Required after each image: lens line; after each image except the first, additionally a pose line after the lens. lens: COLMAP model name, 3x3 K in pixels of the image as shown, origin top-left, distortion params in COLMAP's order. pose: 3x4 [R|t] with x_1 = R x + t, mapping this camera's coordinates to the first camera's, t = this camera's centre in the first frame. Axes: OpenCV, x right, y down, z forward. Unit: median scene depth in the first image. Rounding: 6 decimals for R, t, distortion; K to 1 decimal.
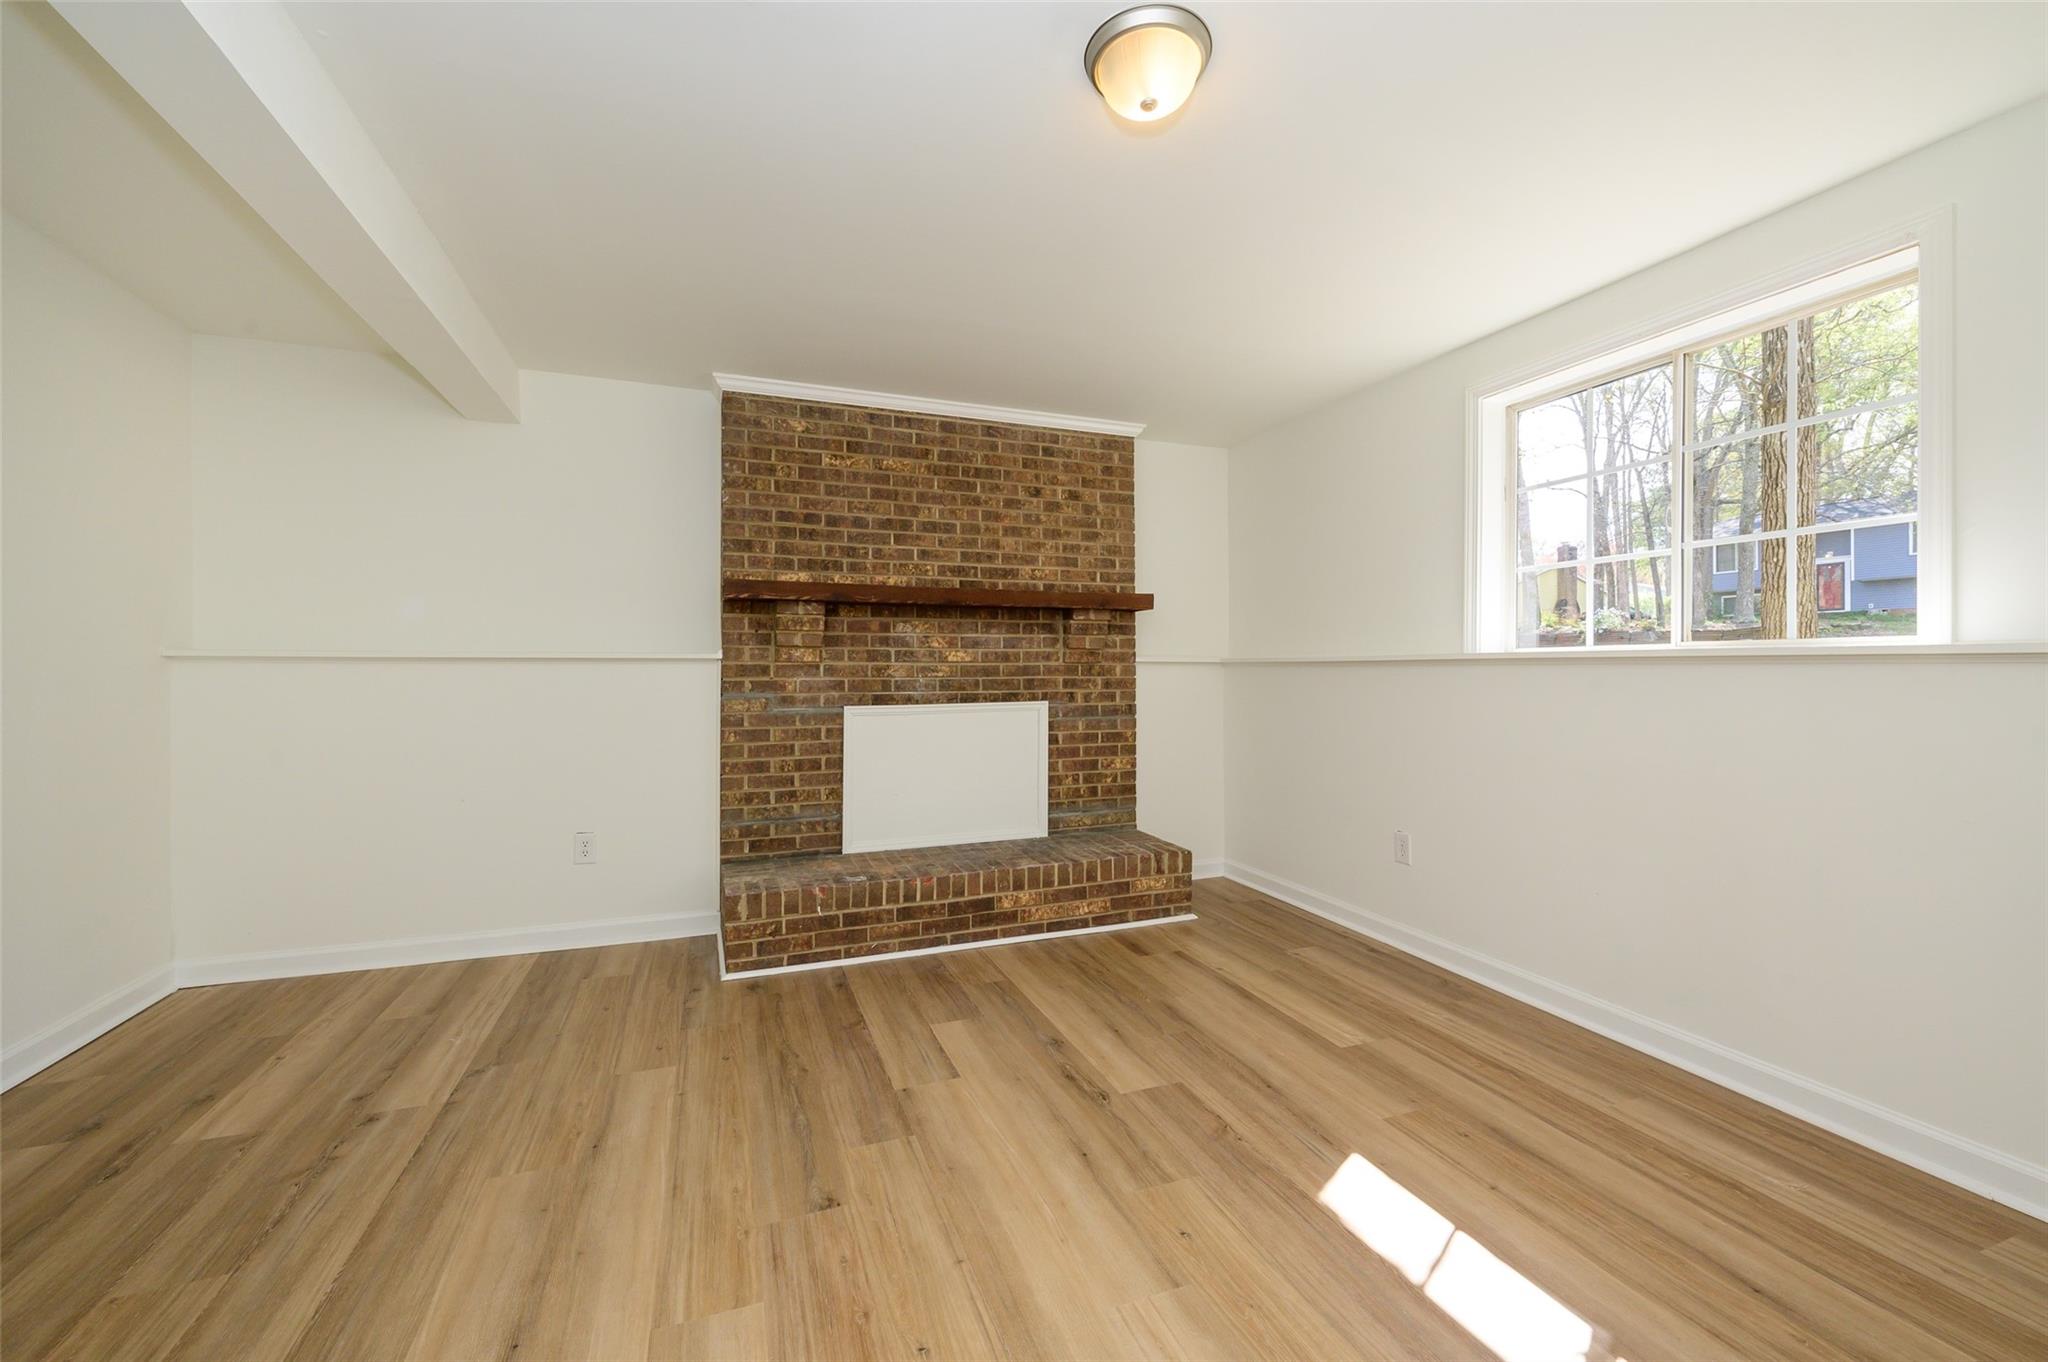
lens RADIAL K [[809.5, 0, 1017.6], [0, 809.5, 670.7], [0, 0, 1]] dist [-0.001047, -0.000033]
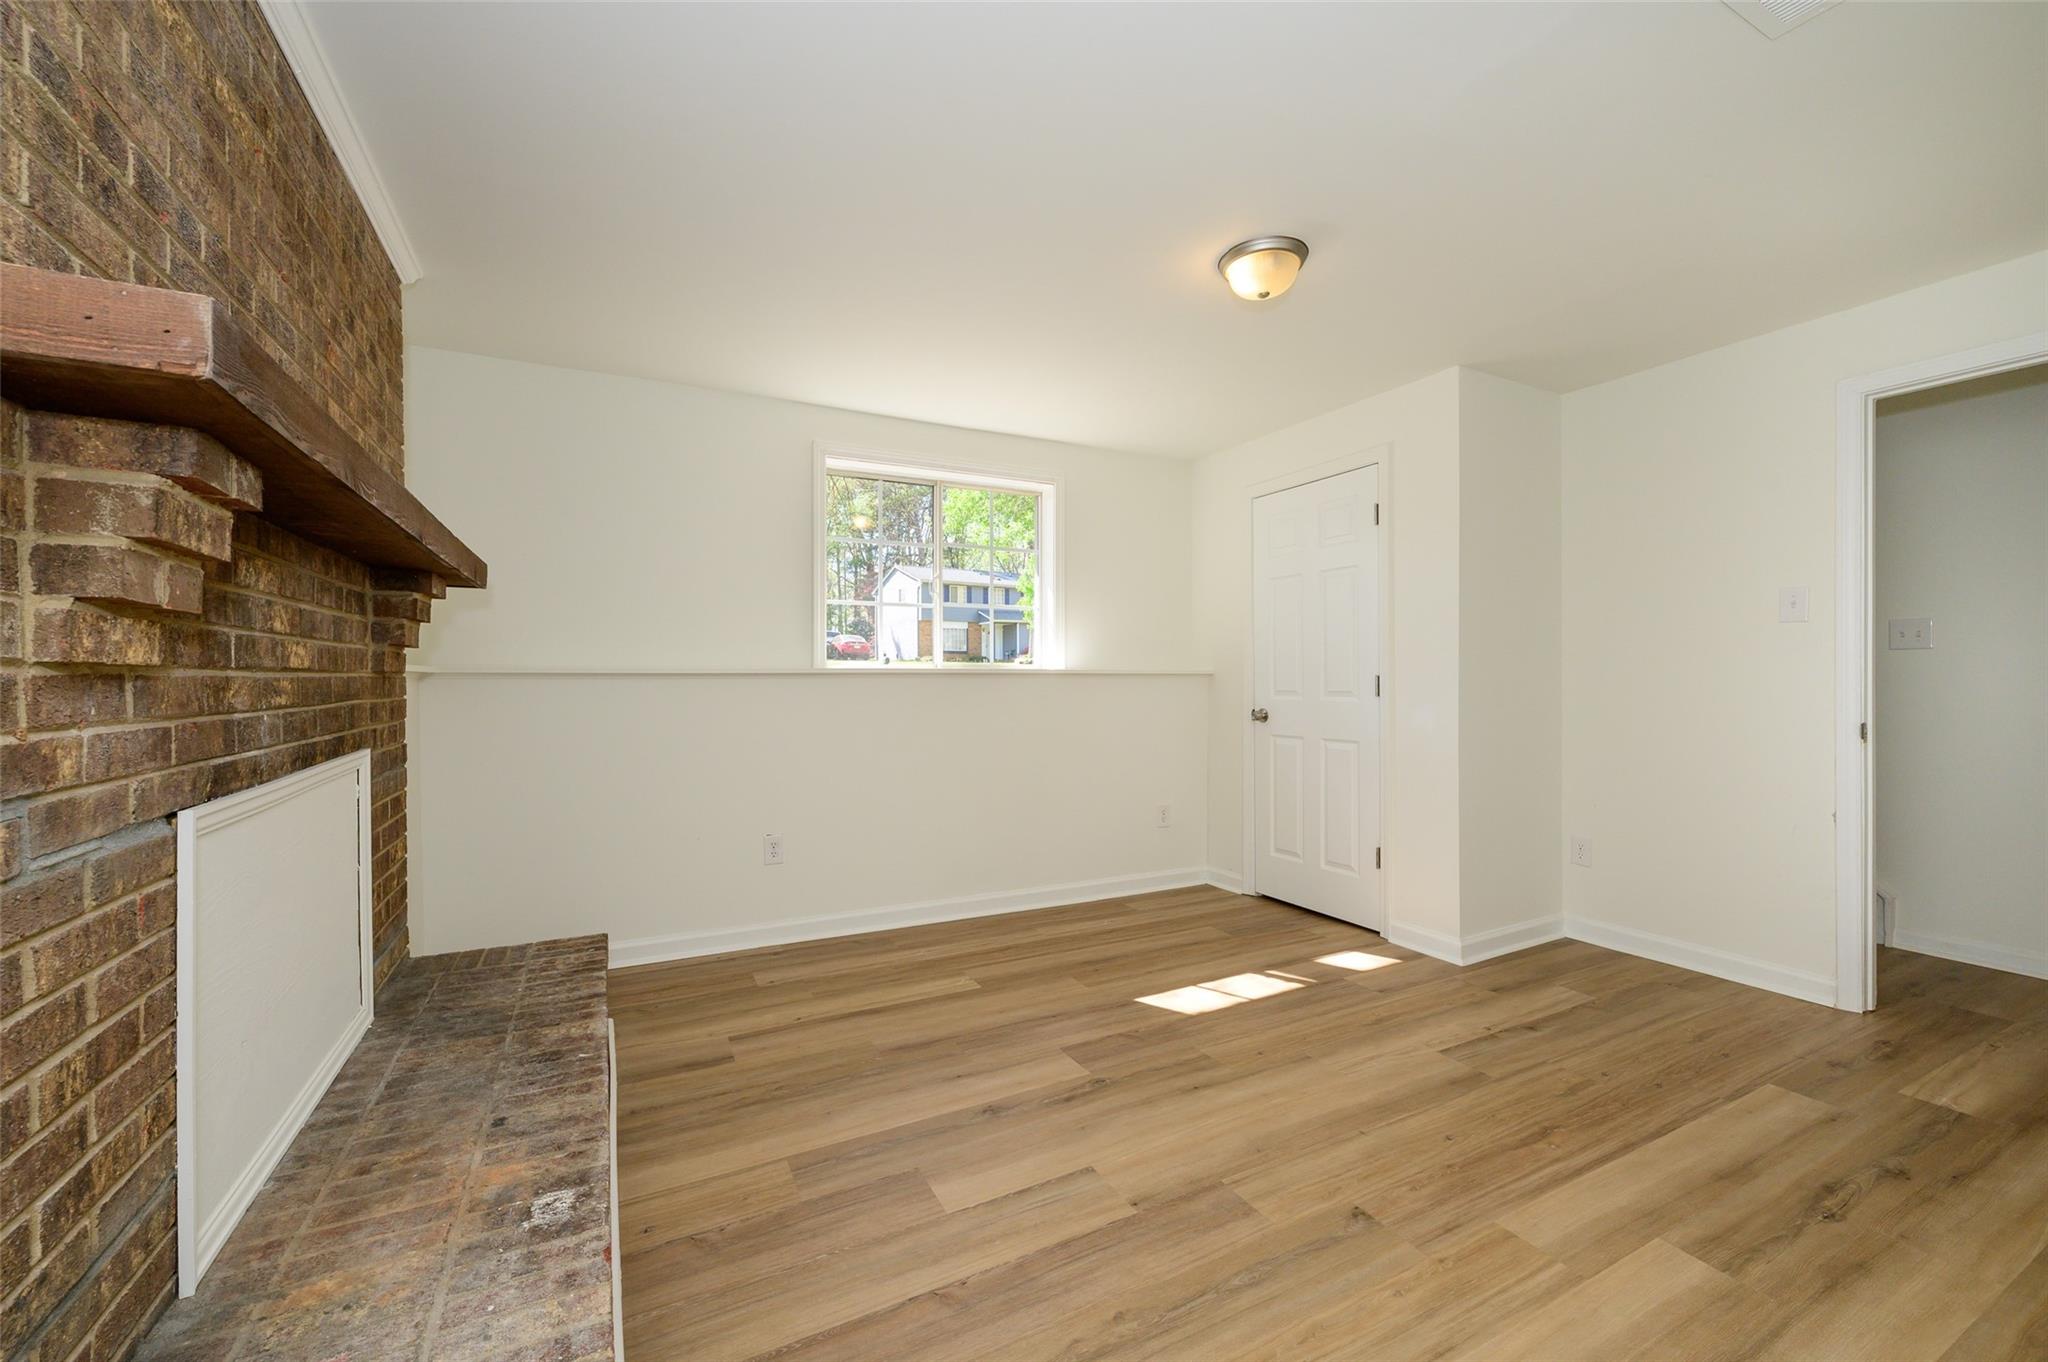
lens RADIAL K [[809.5, 0, 1013.8], [0, 809.5, 682.4], [0, 0, 1]] dist [-0.001047, -0.000033]
pose [[-0.113356, -0.005864, 0.993537, -0.601923], [0.003578, 0.999974, 0.006310, -0.007102], [-0.993548, 0.004270, -0.113332, 0.783870]]
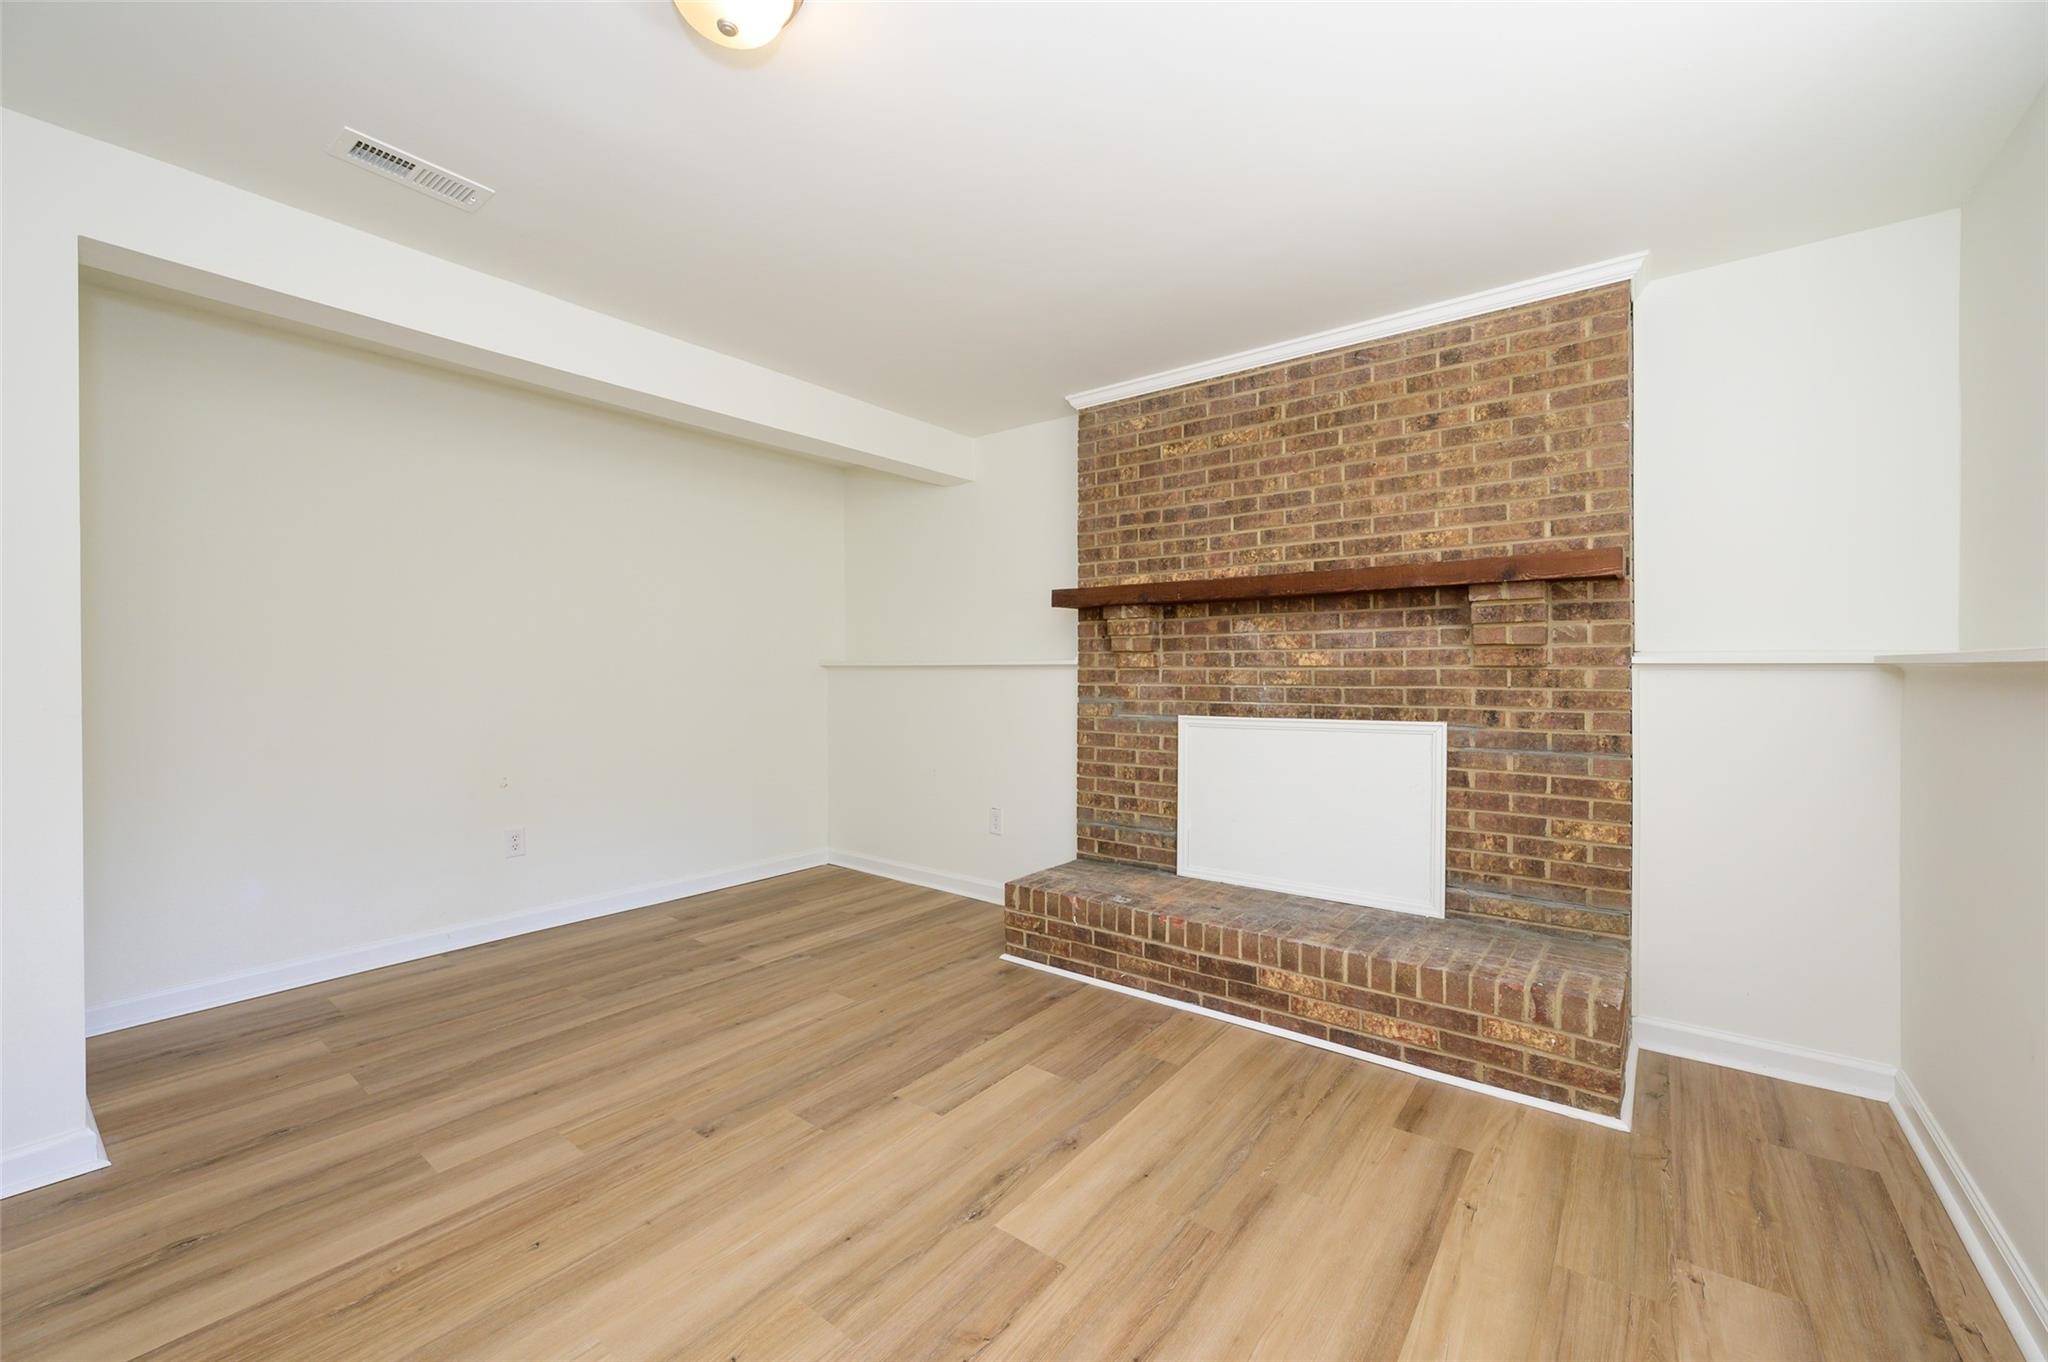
lens RADIAL K [[809.5, 0, 1015.3], [0, 809.5, 676.0], [0, 0, 1]] dist [-0.001047, -0.000033]
pose [[0.522067, 0.007092, -0.852875, 0.513123], [0.000922, 0.999960, 0.008880, -0.009729], [0.852904, -0.005422, 0.522040, 0.391828]]
